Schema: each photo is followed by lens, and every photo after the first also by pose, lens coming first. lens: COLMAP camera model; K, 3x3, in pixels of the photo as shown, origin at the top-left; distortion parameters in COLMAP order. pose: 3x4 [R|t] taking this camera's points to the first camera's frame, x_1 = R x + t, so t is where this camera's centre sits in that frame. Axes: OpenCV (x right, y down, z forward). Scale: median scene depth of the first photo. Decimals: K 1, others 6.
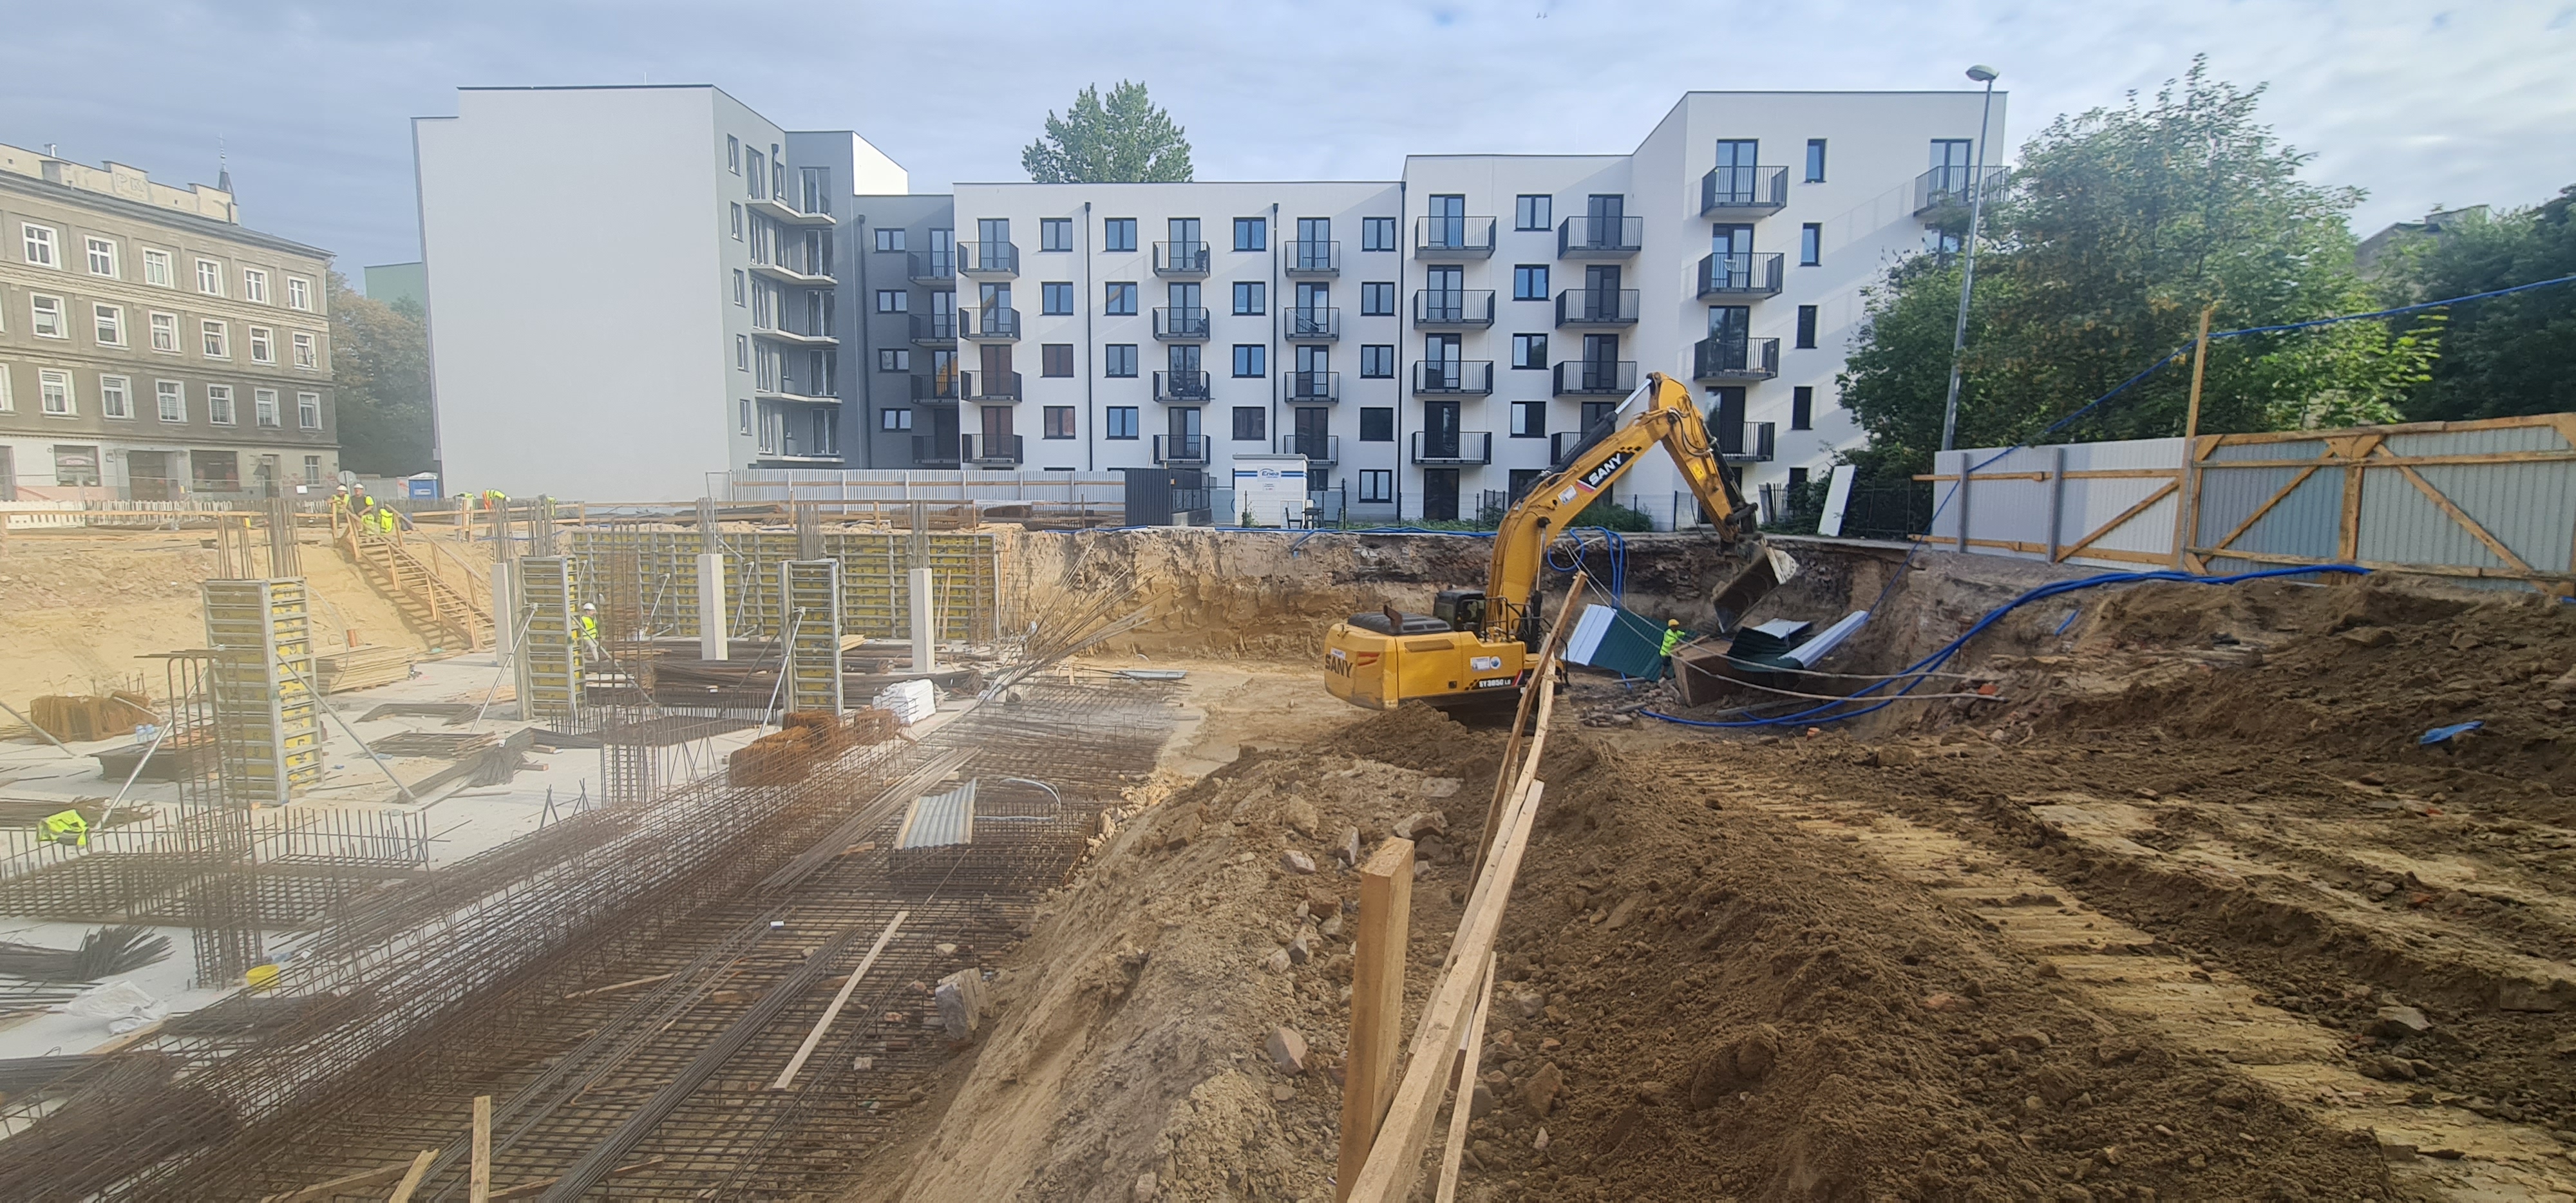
lens RADIAL K [[1059.1, 0, 1296.3], [0, 1059.1, 597.8], [0, 0, 1]] dist [-0.003612, 0.000778]
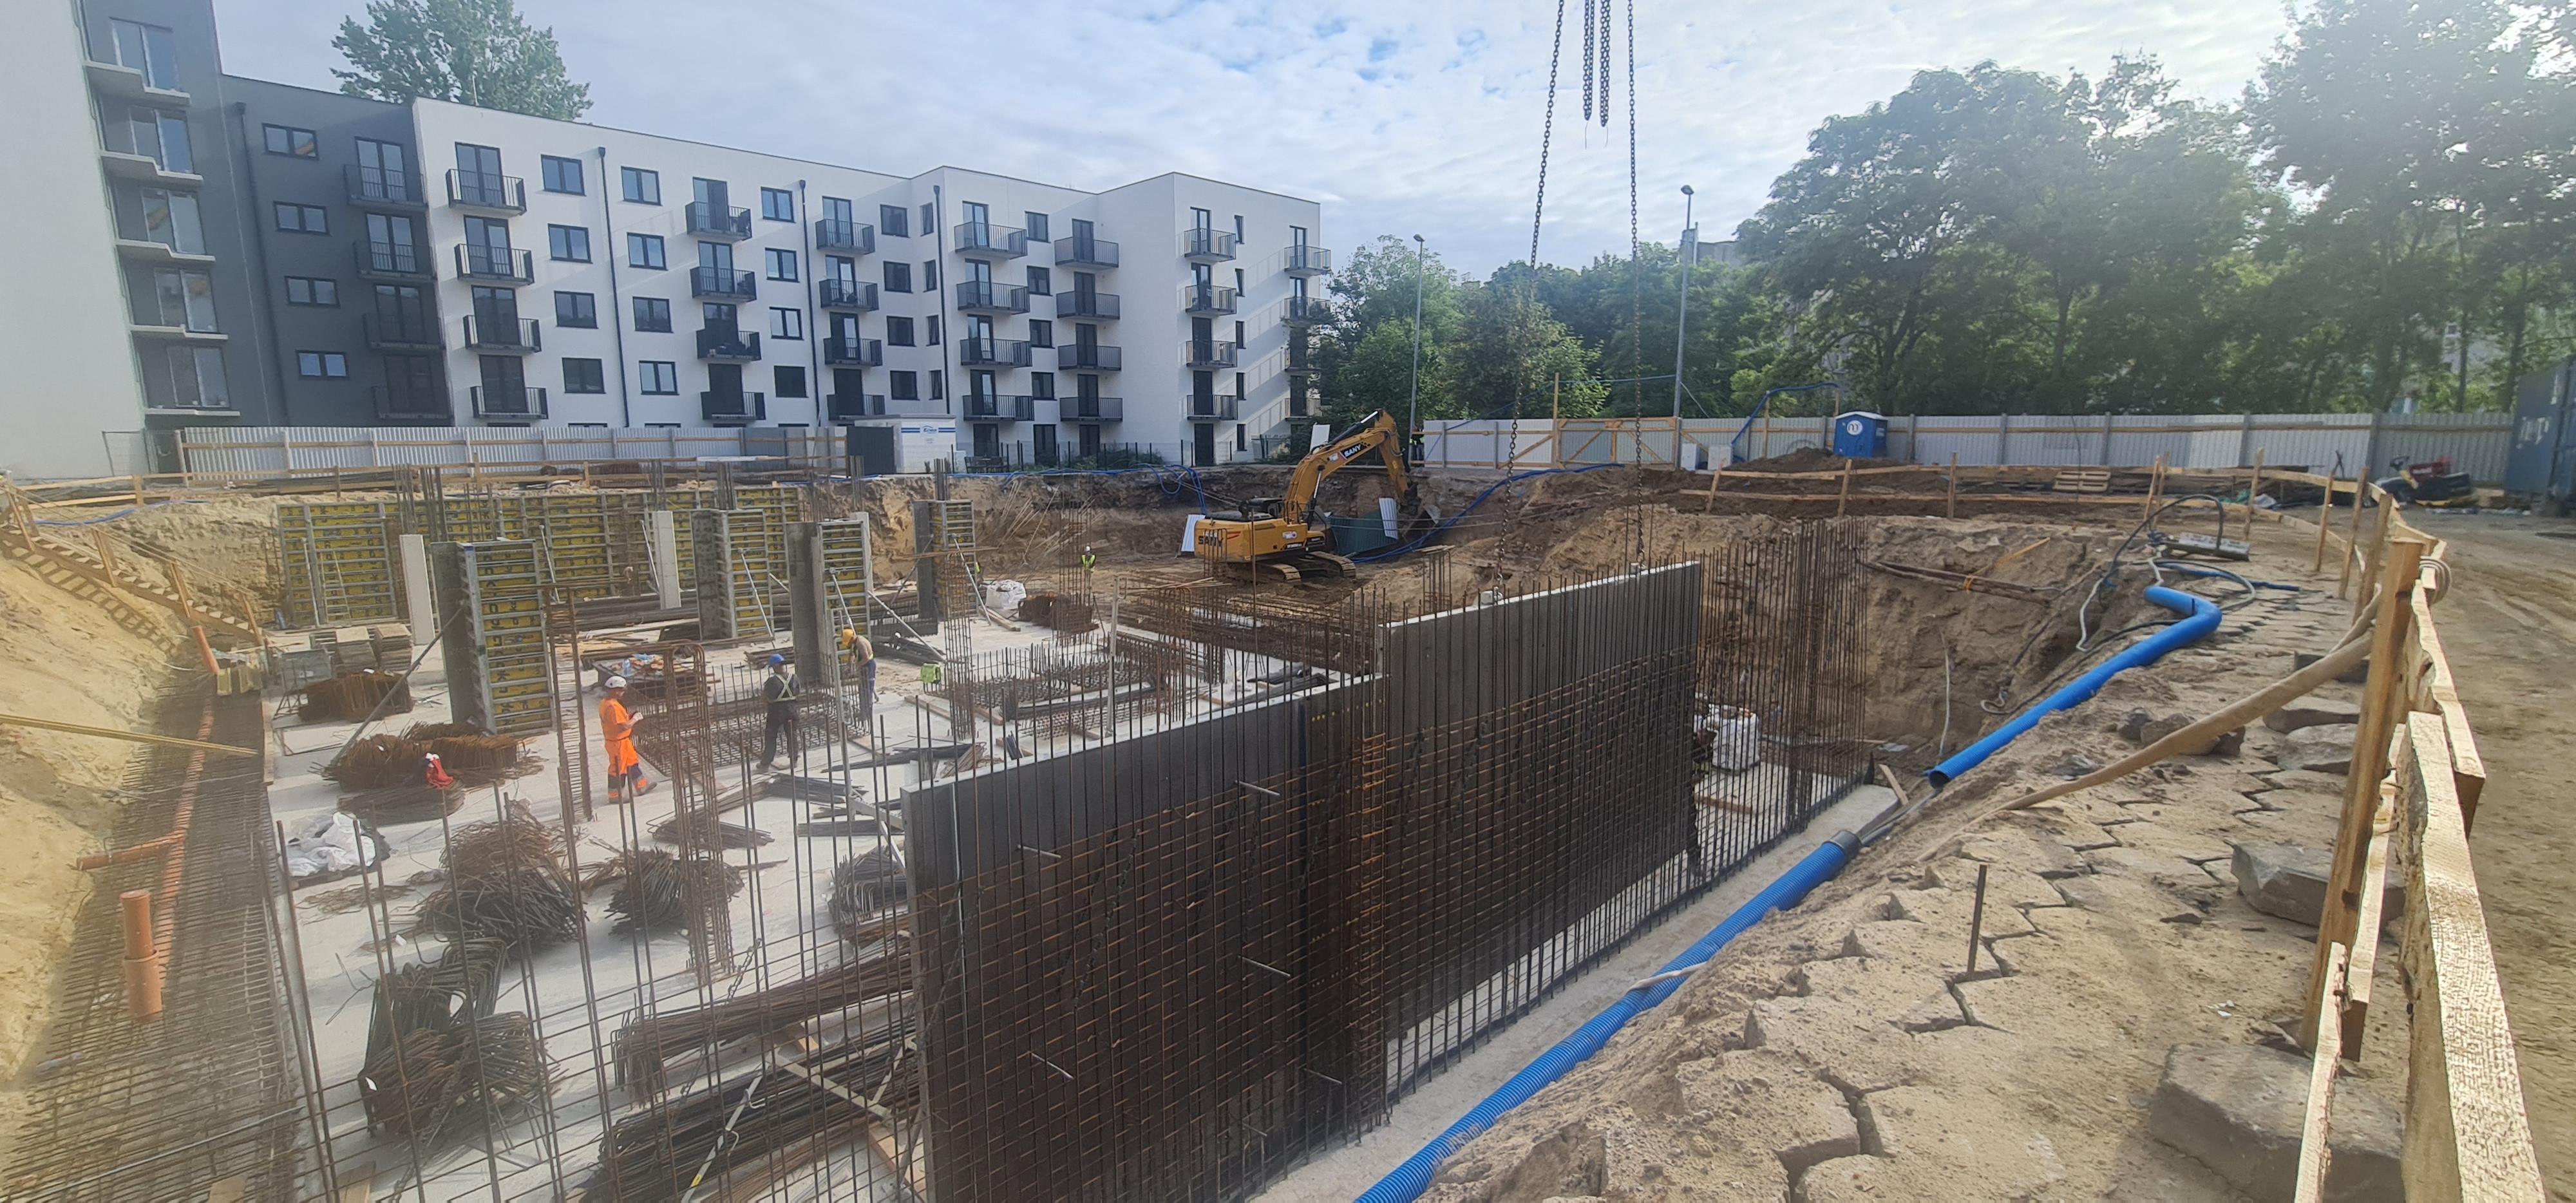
lens RADIAL K [[1059.1, 0, 1296.3], [0, 1059.1, 597.8], [0, 0, 1]] dist [-0.003612, 0.000778]
pose [[0.683222, -0.120985, 0.720119, -0.809199], [0.083838, 0.992654, 0.087230, 0.005580], [-0.725382, 0.000776, 0.688346, -0.195648]]
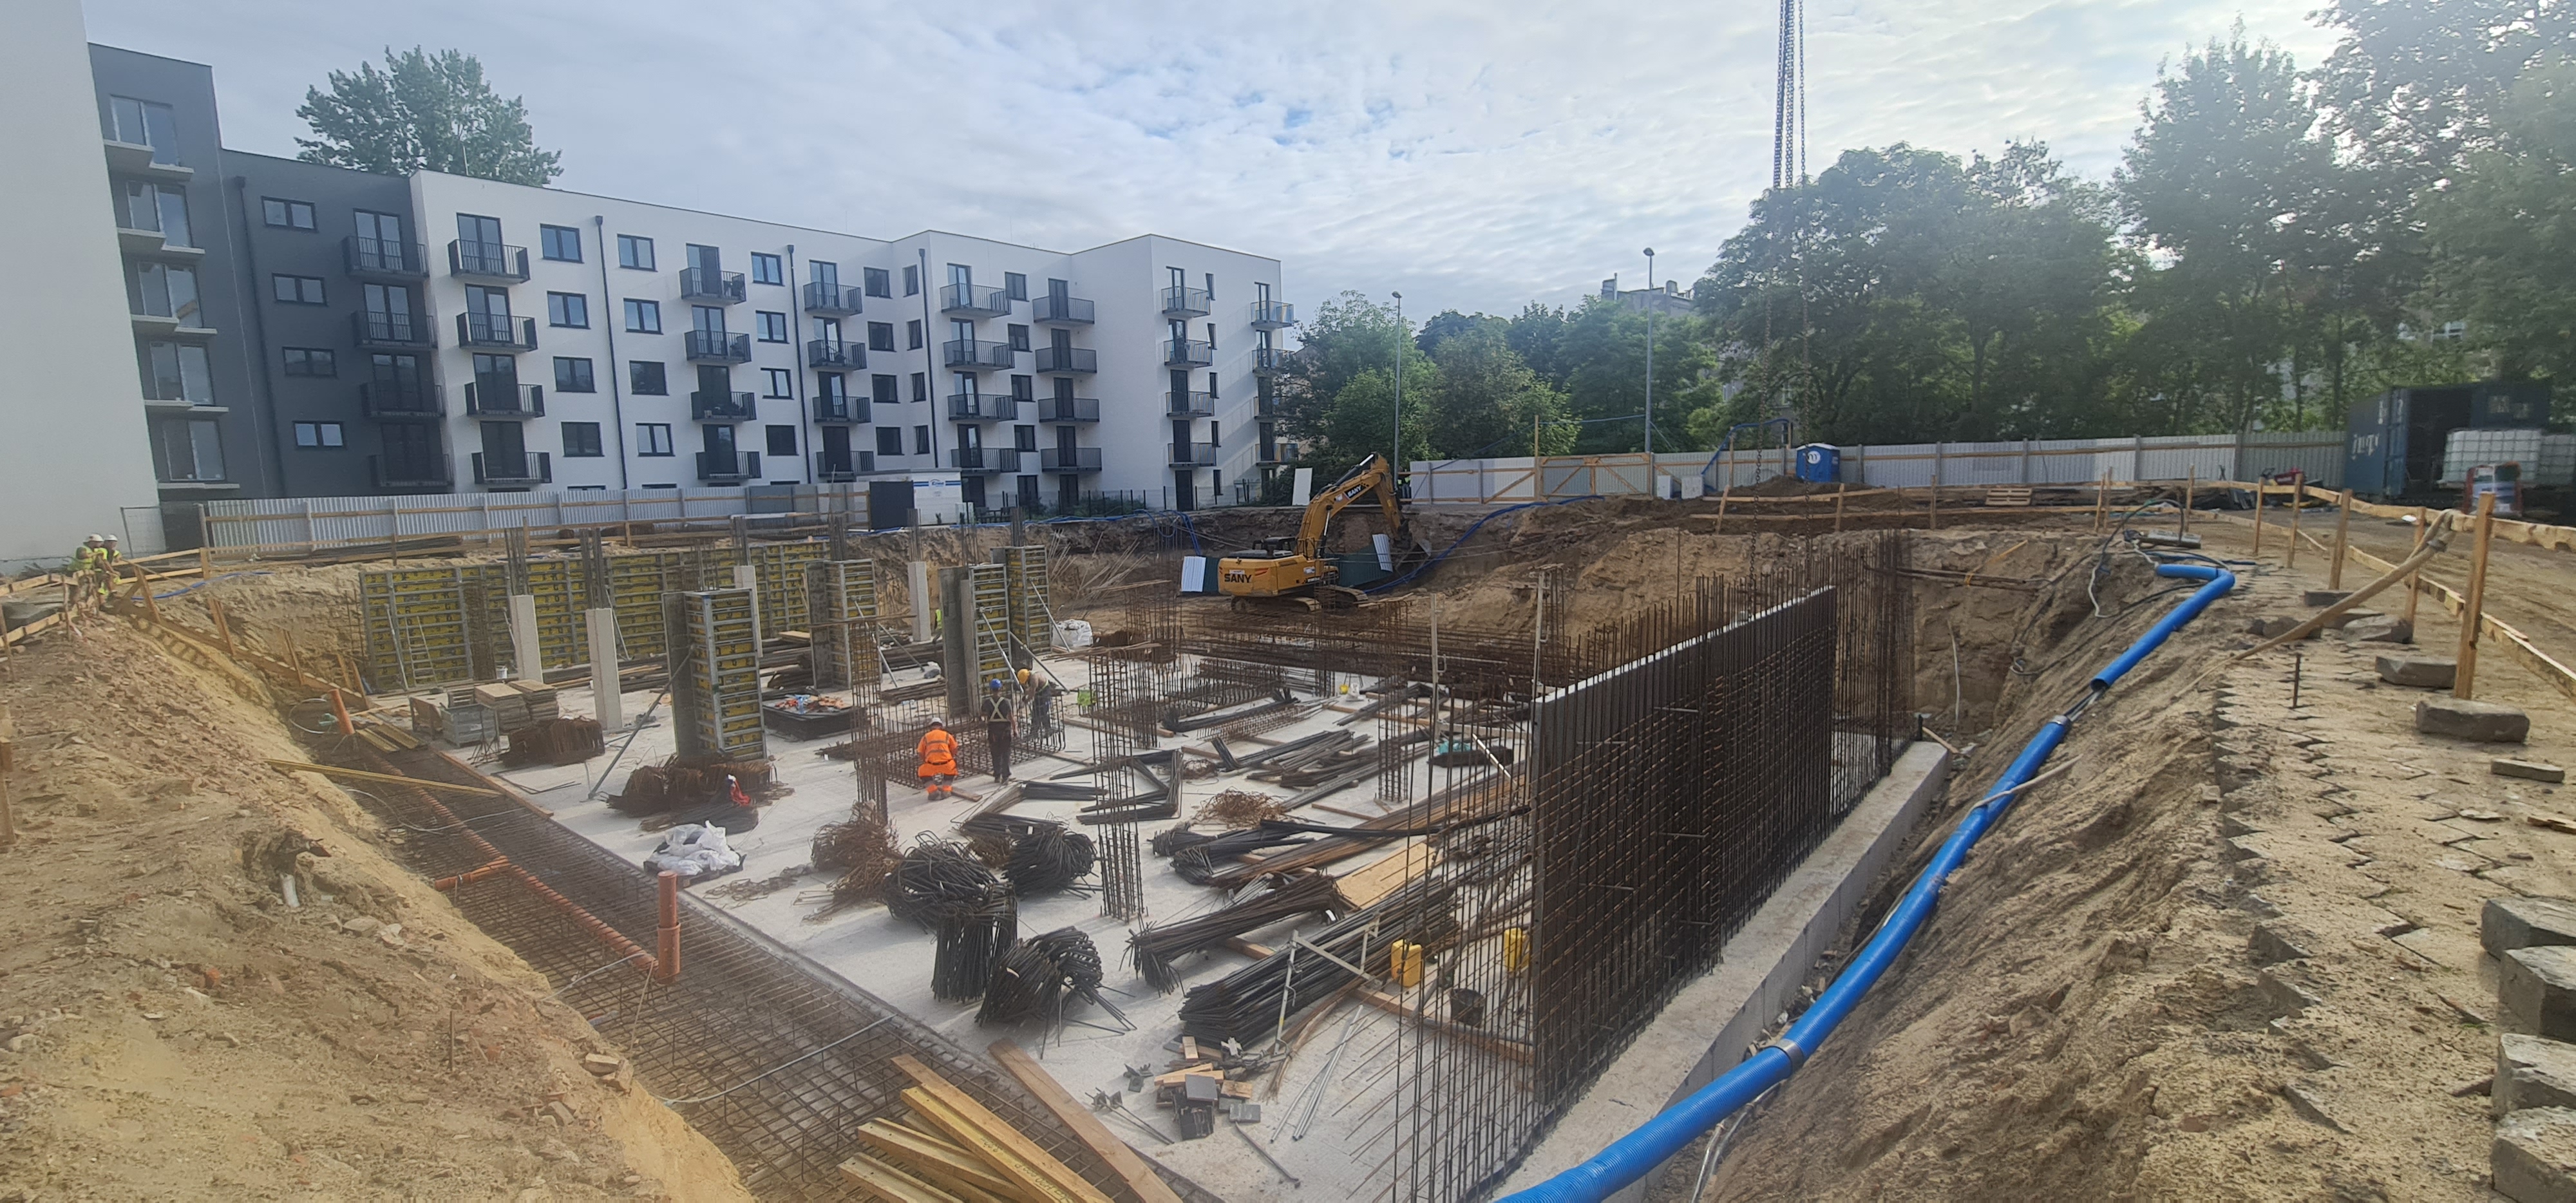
lens RADIAL K [[1059.1, 0, 1296.3], [0, 1059.1, 597.8], [0, 0, 1]] dist [-0.003612, 0.000778]
pose [[0.609850, -0.116167, 0.783957, -0.976222], [0.117240, 0.991539, 0.055725, -0.001531], [-0.783797, 0.057927, 0.618310, -0.148717]]
